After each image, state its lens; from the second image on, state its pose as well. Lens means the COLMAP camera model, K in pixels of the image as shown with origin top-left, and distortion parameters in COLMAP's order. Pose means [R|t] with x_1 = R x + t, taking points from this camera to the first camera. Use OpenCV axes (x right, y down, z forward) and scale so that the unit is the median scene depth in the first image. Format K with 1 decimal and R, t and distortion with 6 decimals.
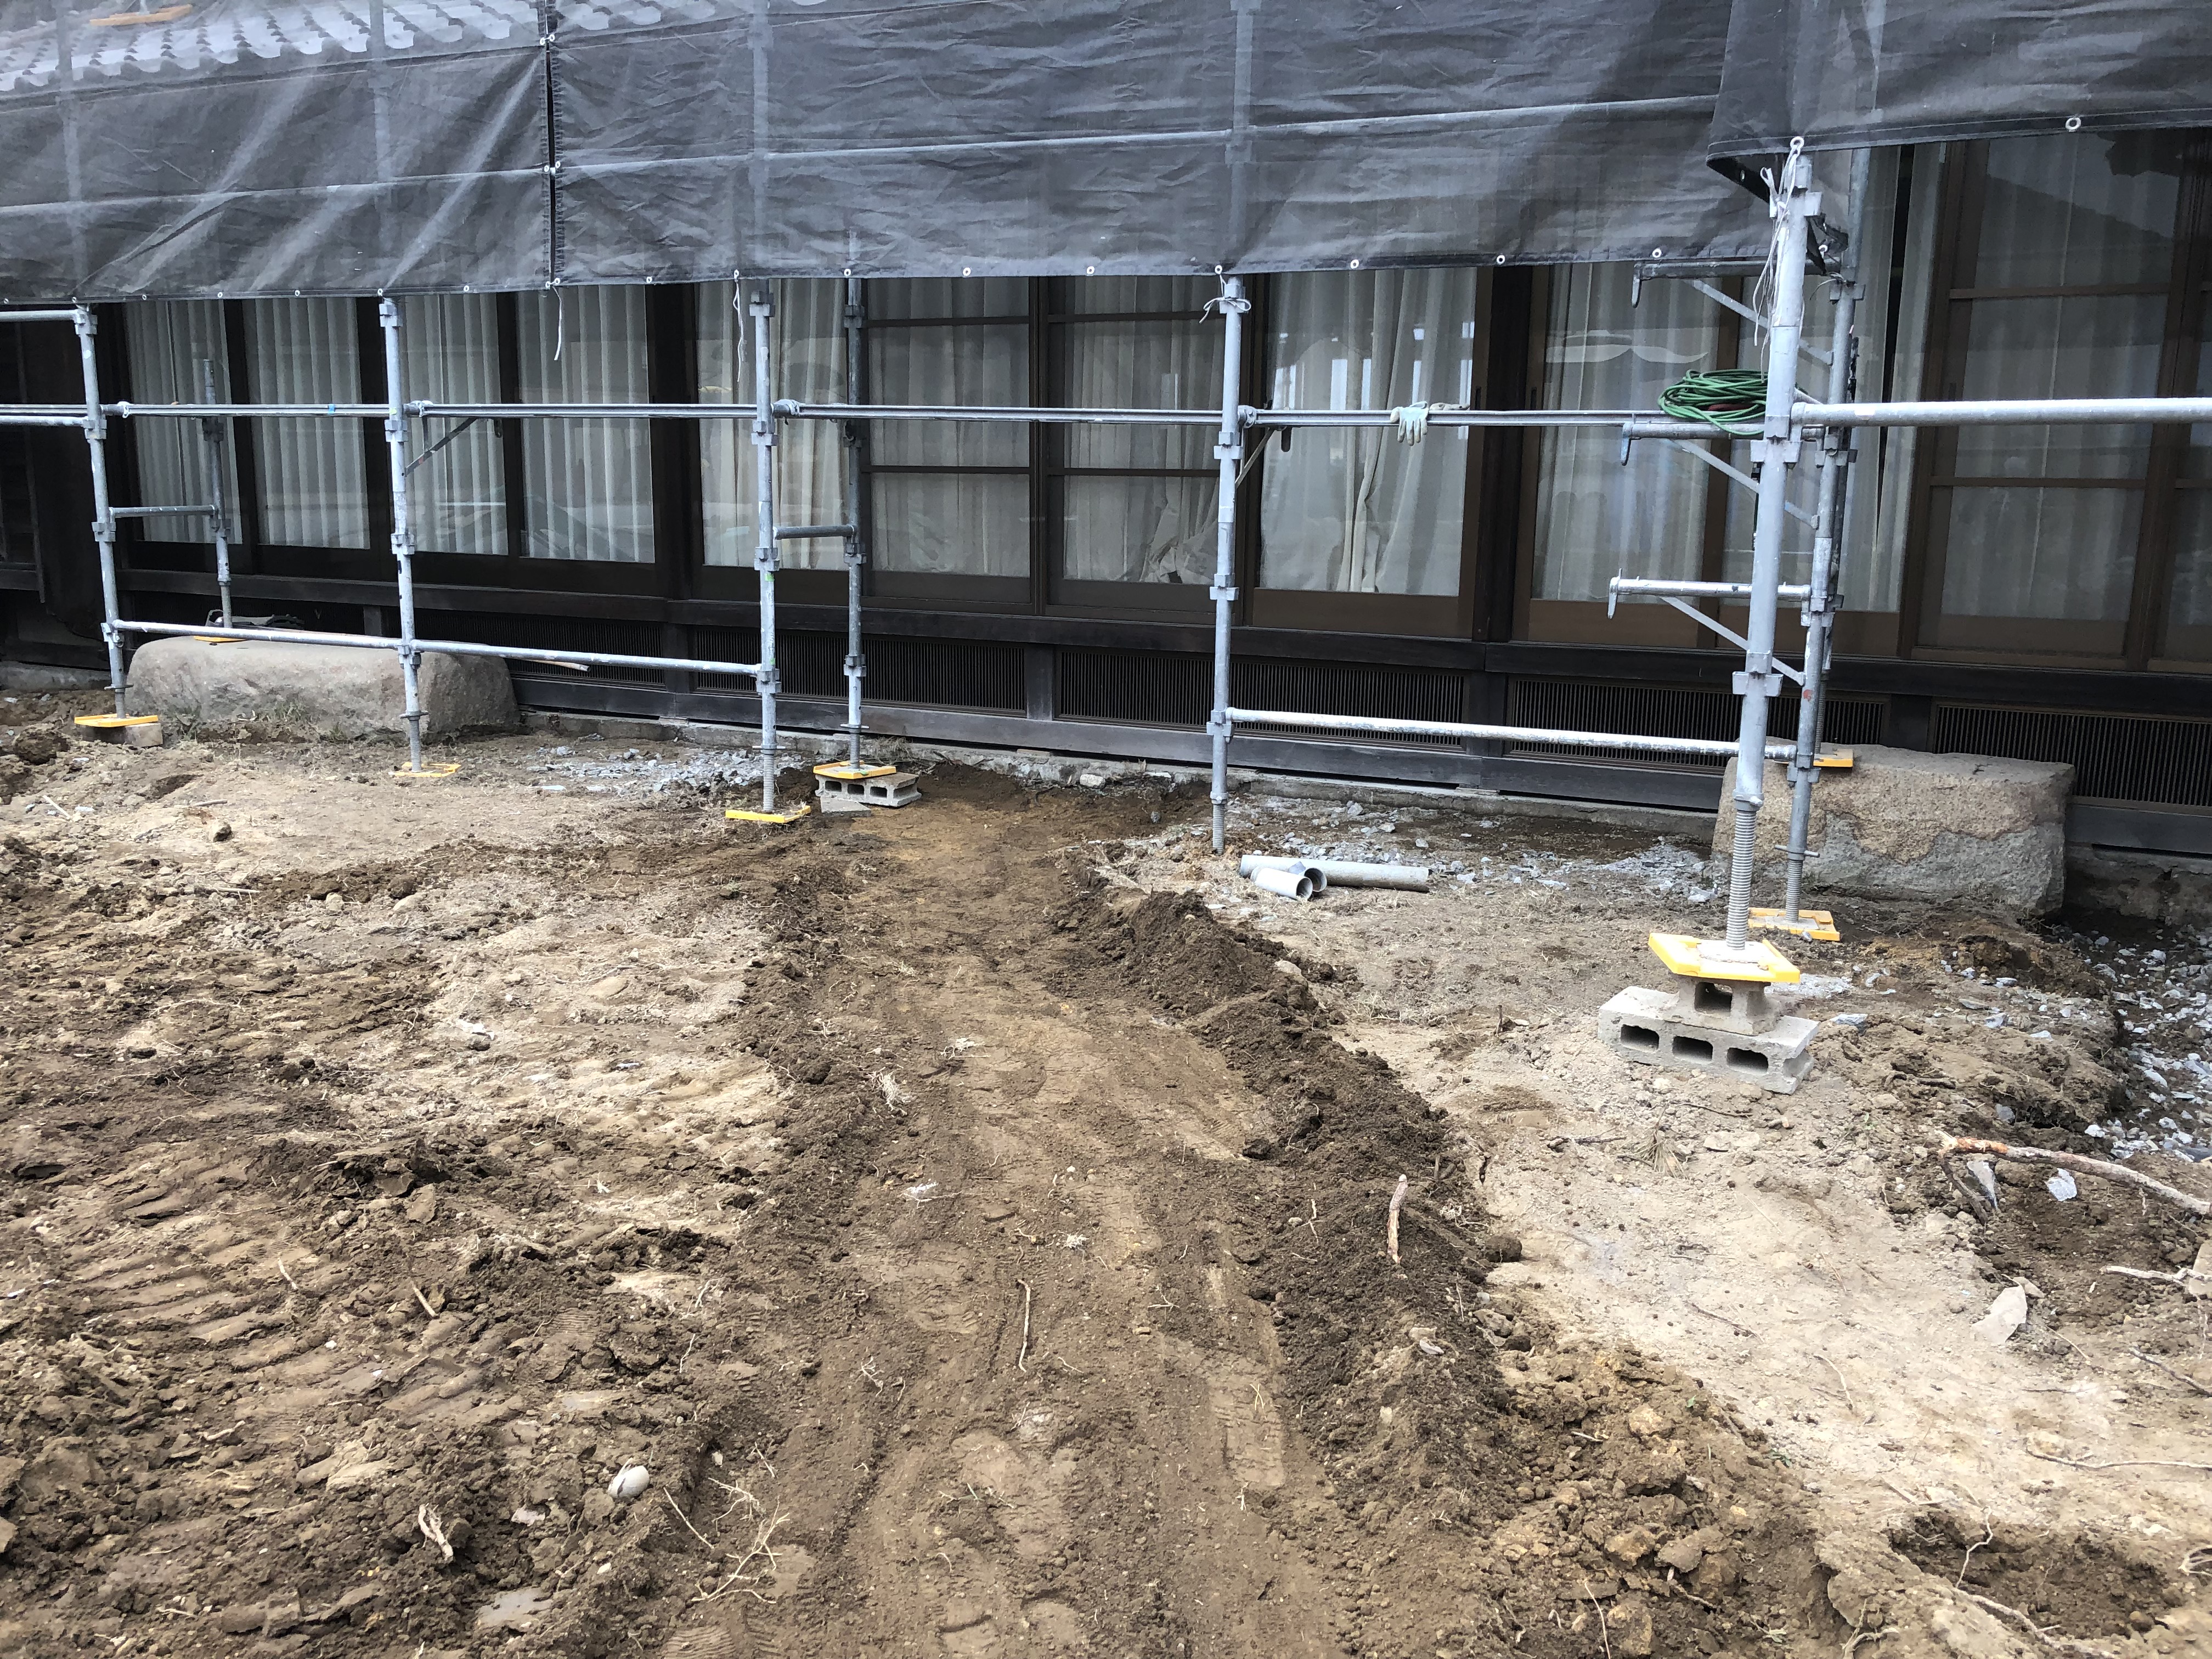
lens RADIAL K [[1819.9, 0, 1104.2], [0, 1819.9, 769.6], [0, 0, 1]] dist [0.091733, -0.199061]
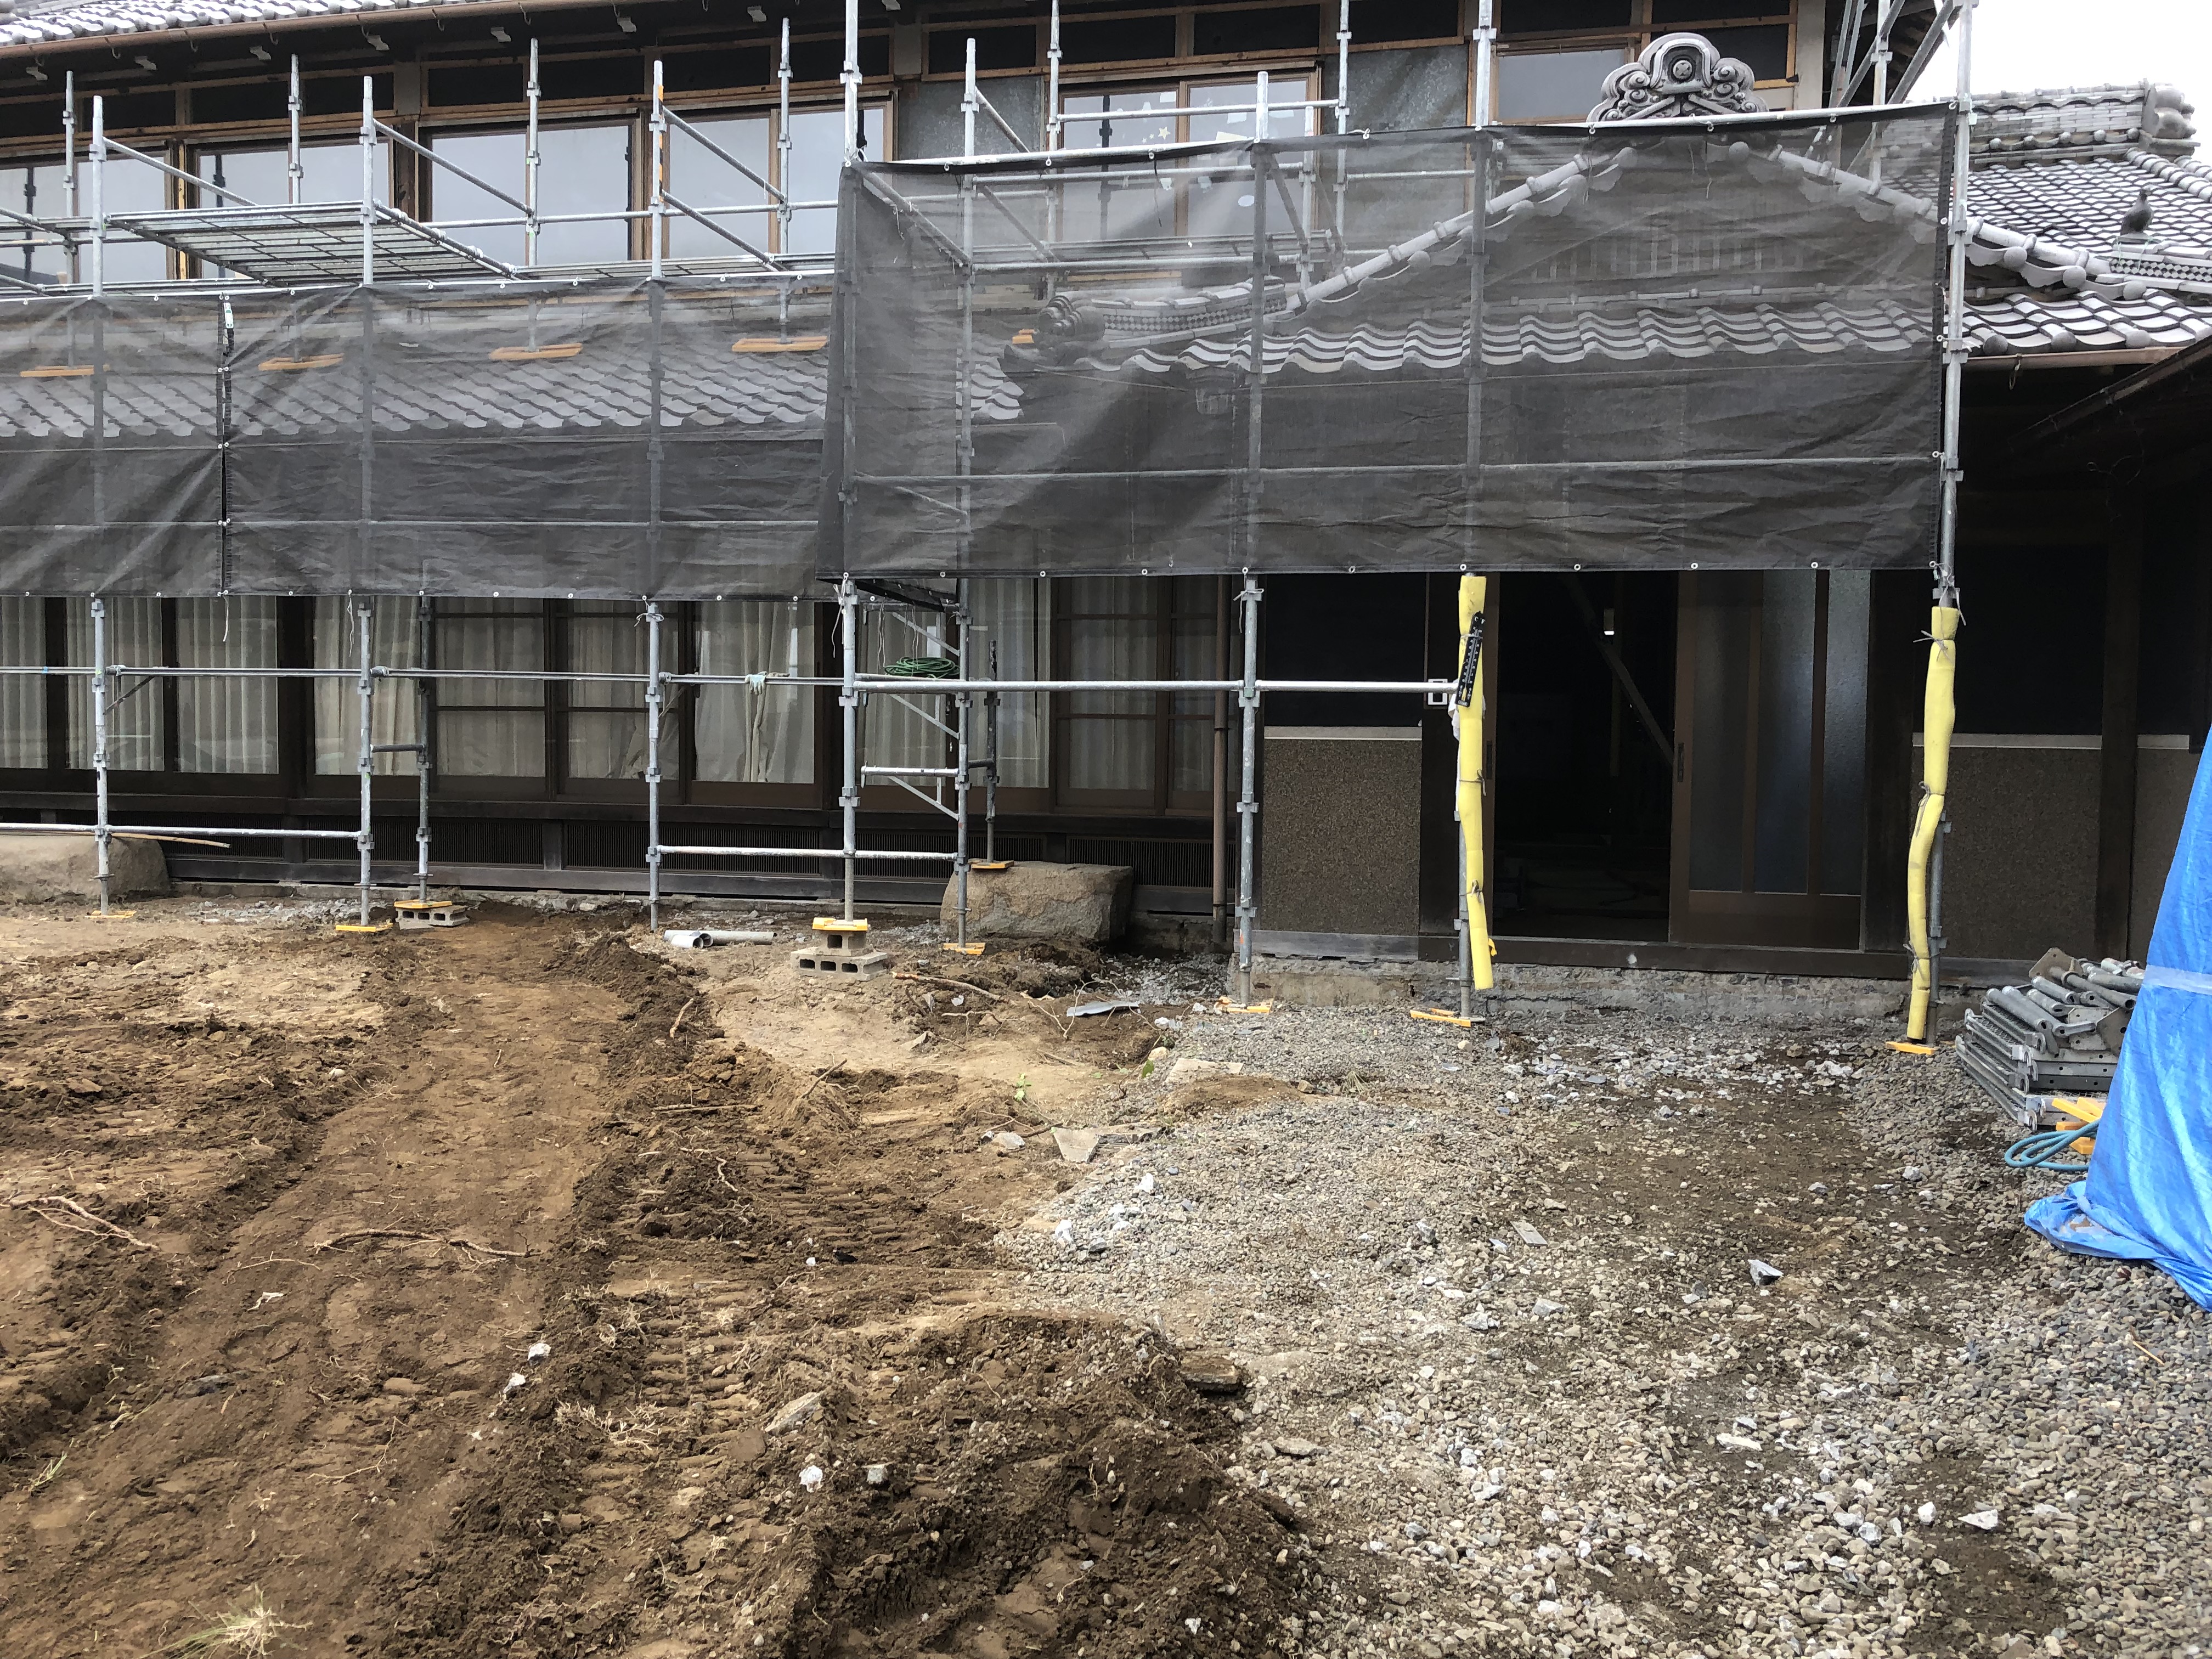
lens RADIAL K [[1819.9, 0, 1104.2], [0, 1819.9, 769.6], [0, 0, 1]] dist [0.091733, -0.199061]
pose [[0.975677, -0.011024, 0.218935, 0.088177], [0.039076, 0.991485, -0.124218, 0.107830], [-0.215702, 0.129752, 0.967800, -0.656523]]
